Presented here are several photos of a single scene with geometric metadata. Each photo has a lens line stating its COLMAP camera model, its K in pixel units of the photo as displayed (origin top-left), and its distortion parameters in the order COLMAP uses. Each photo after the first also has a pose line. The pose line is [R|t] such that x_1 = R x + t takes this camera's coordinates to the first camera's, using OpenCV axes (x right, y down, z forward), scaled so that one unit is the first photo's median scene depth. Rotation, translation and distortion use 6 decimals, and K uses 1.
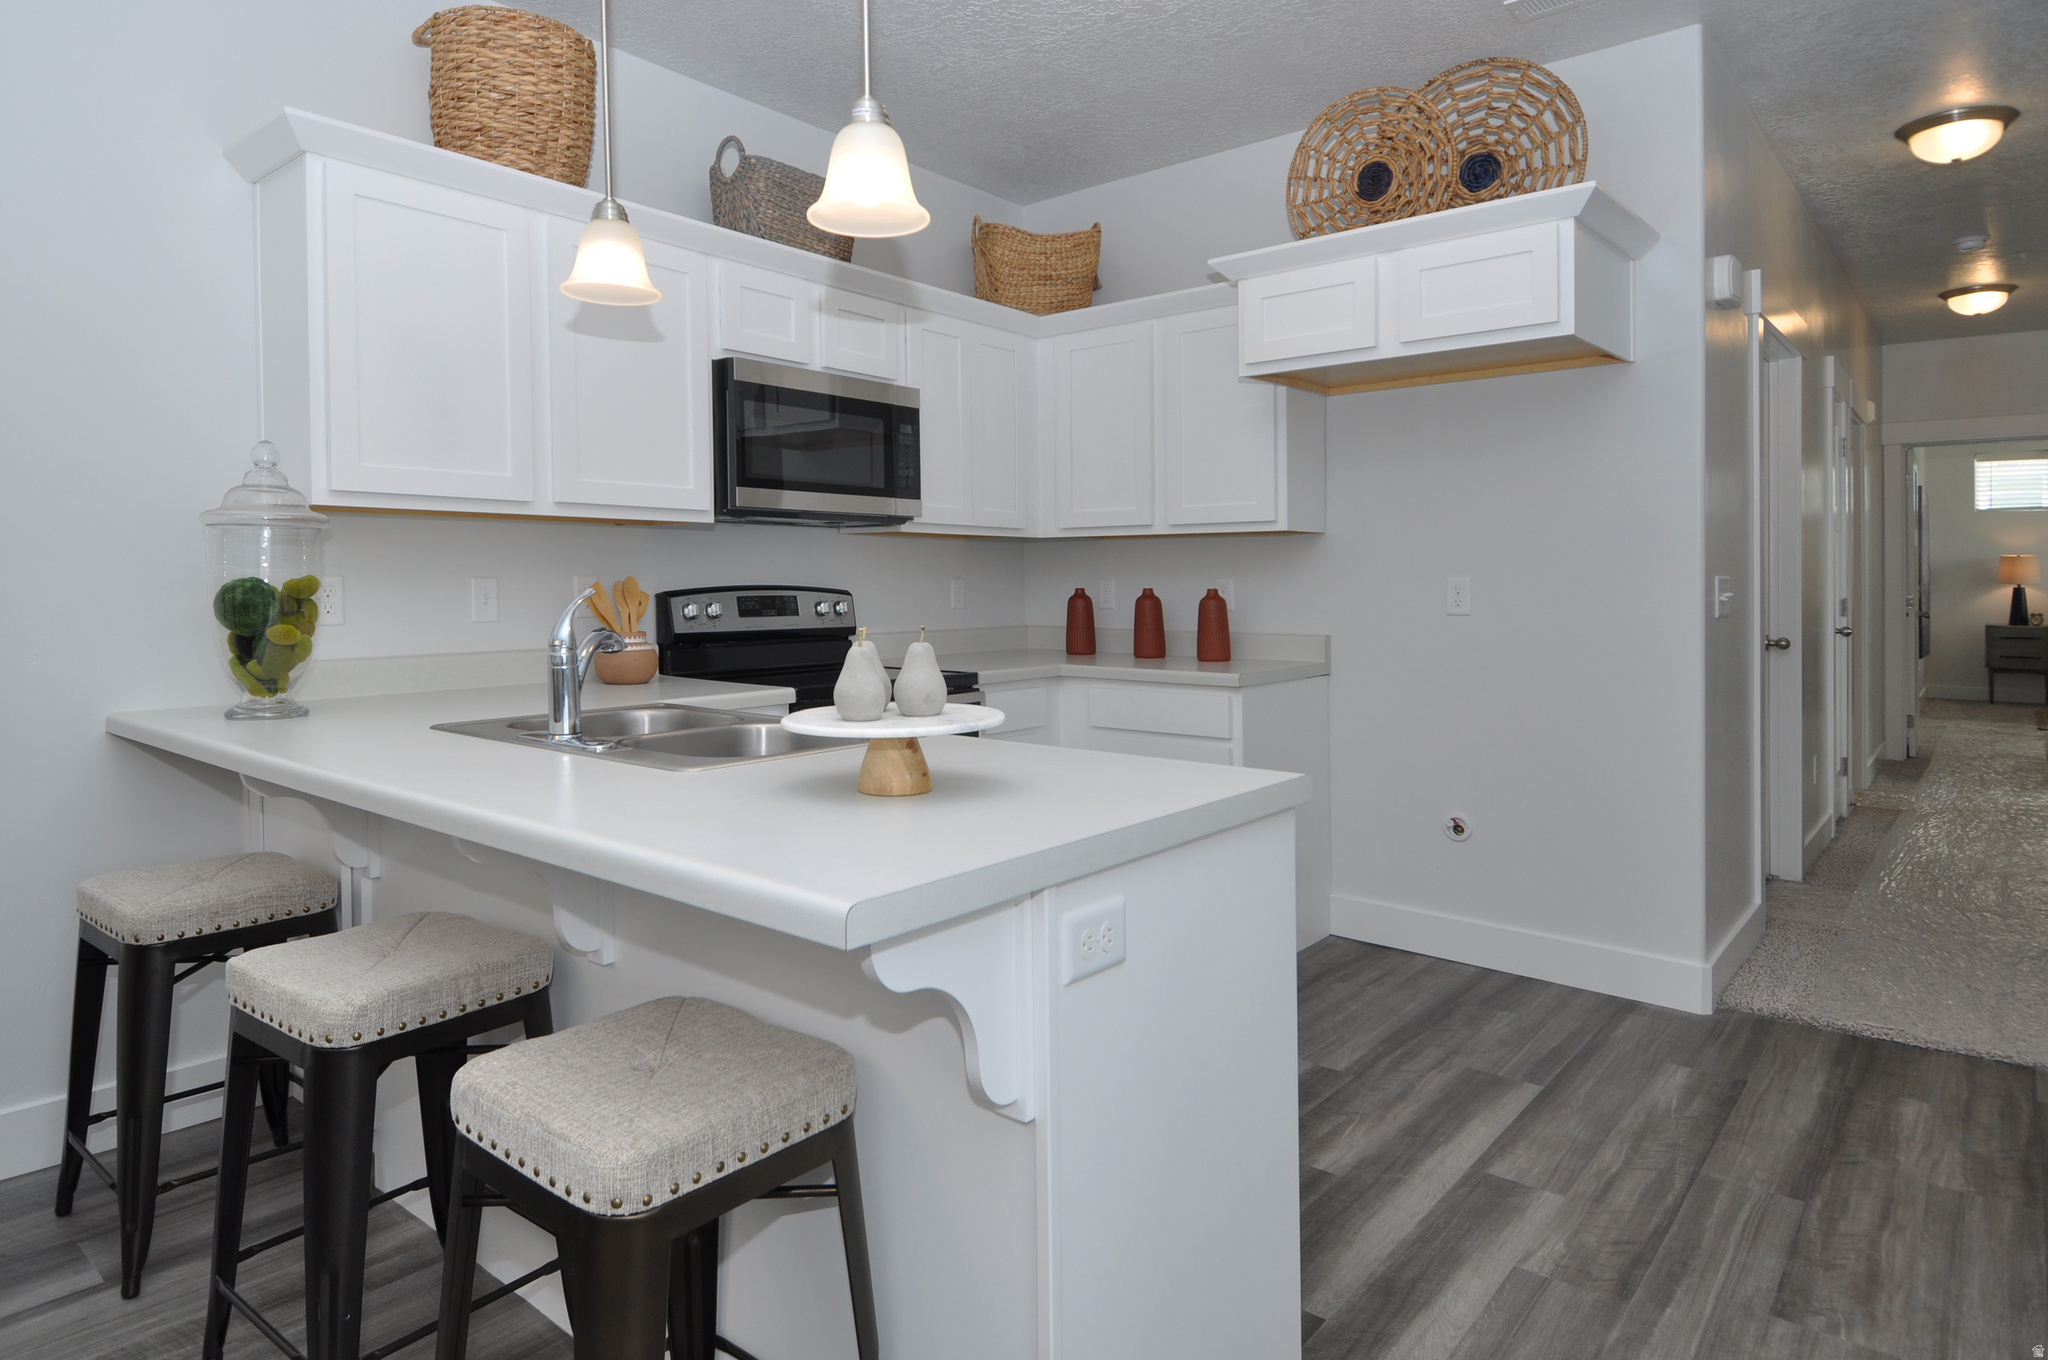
lens RADIAL K [[1192.4, 0, 904.5], [0, 1192.4, 560.4], [0, 0, 1]] dist [0.016021, -0.008548]
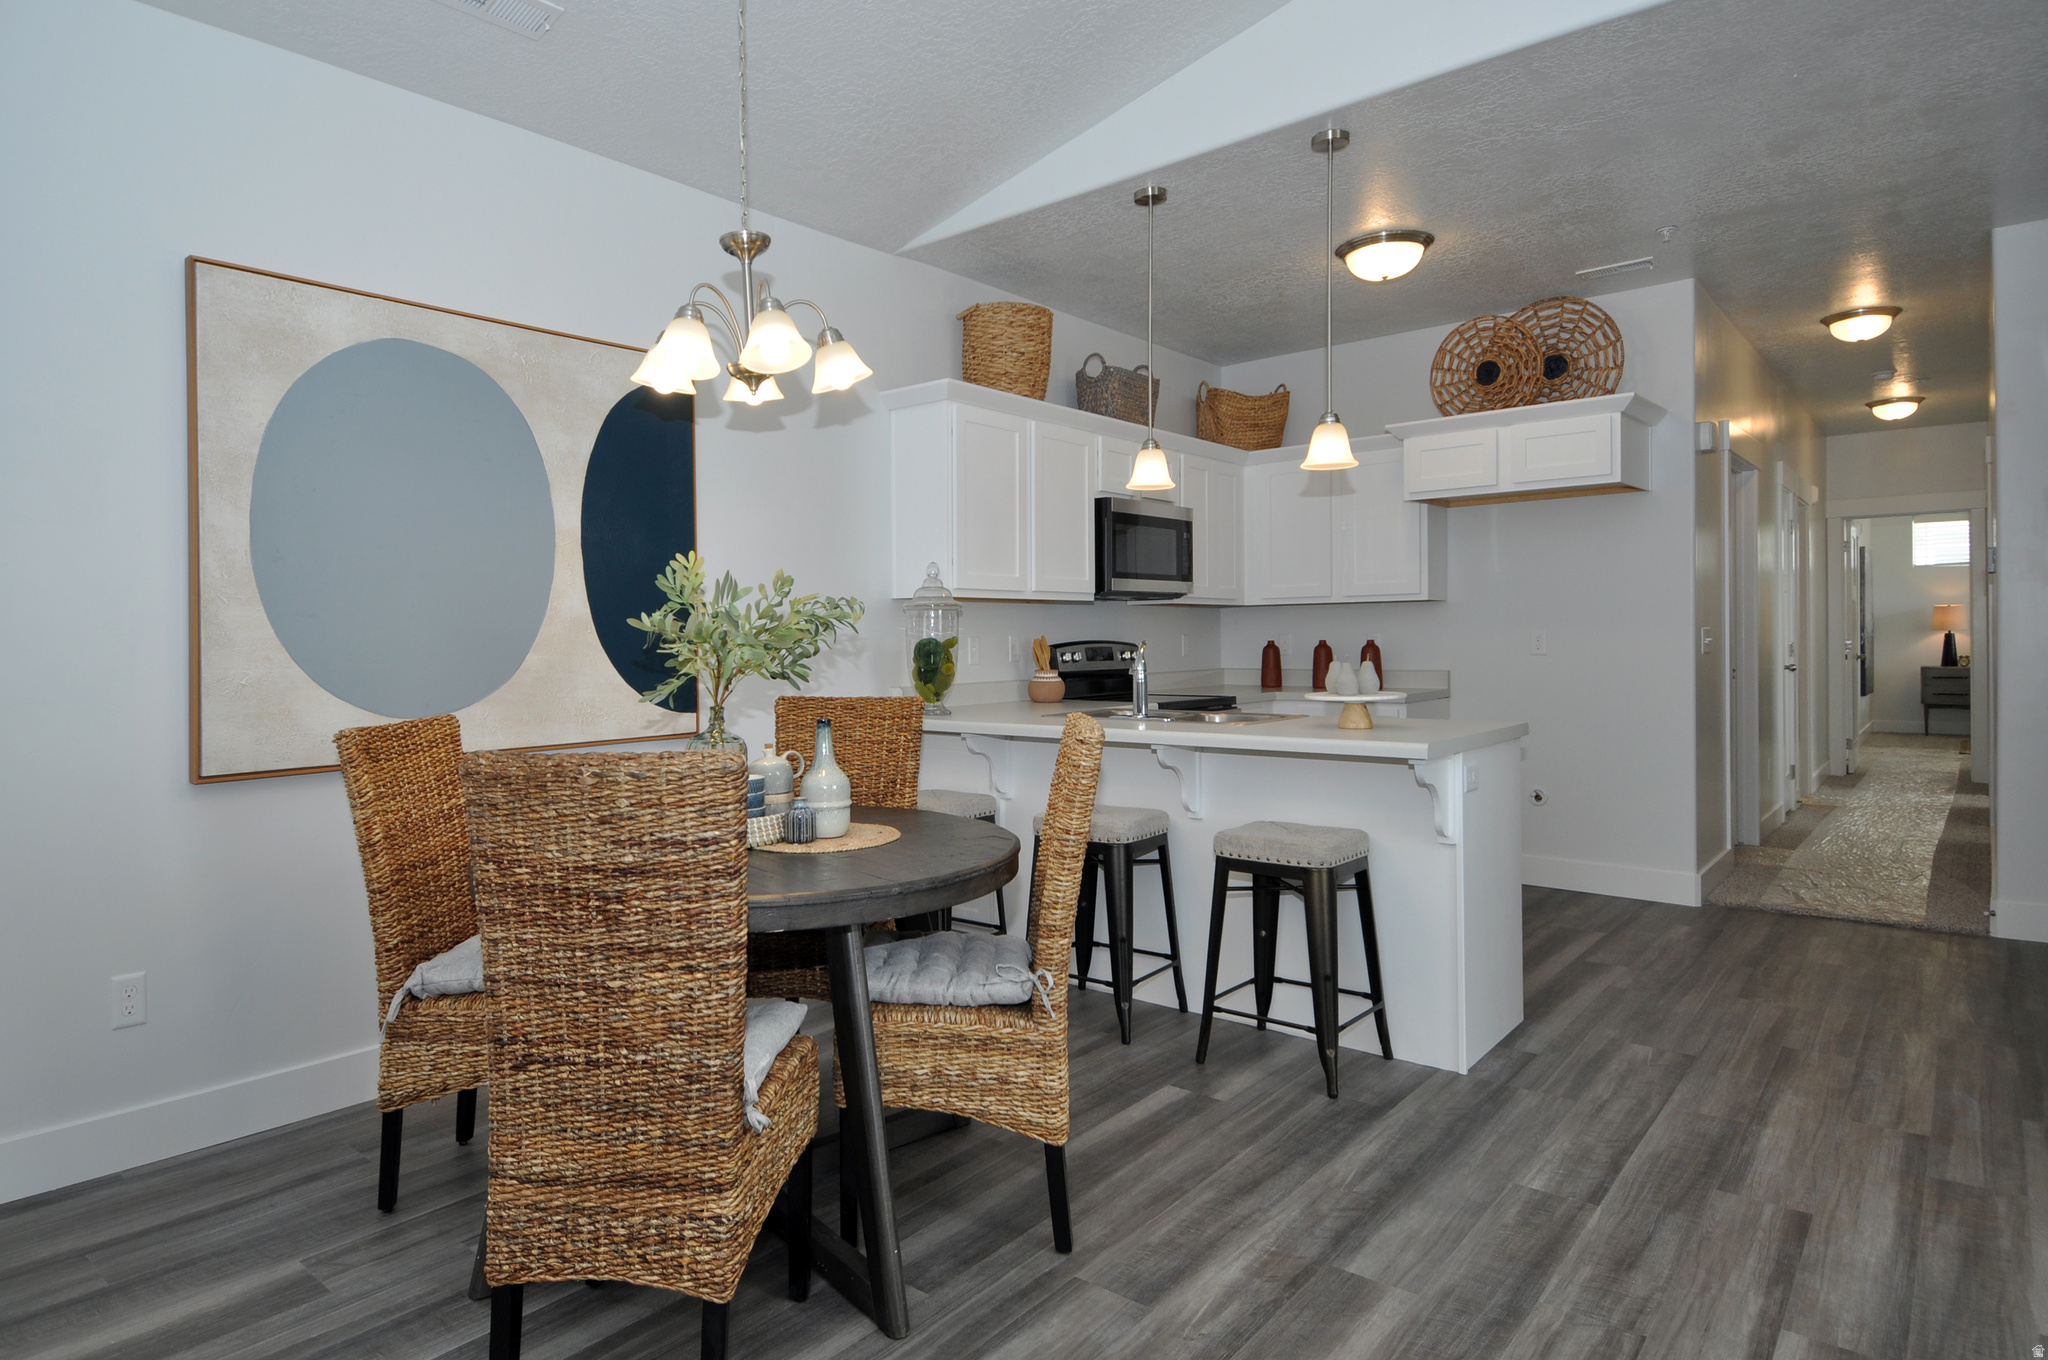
lens RADIAL K [[1254.8, 0, 951.7], [0, 1254.8, 633.8], [0, 0, 1]] dist [0.033386, -0.007010]
pose [[0.997486, -0.010774, 0.070042, -0.424067], [0.009866, 0.999863, 0.013302, -0.010498], [-0.070176, -0.012577, 0.997455, -0.592652]]
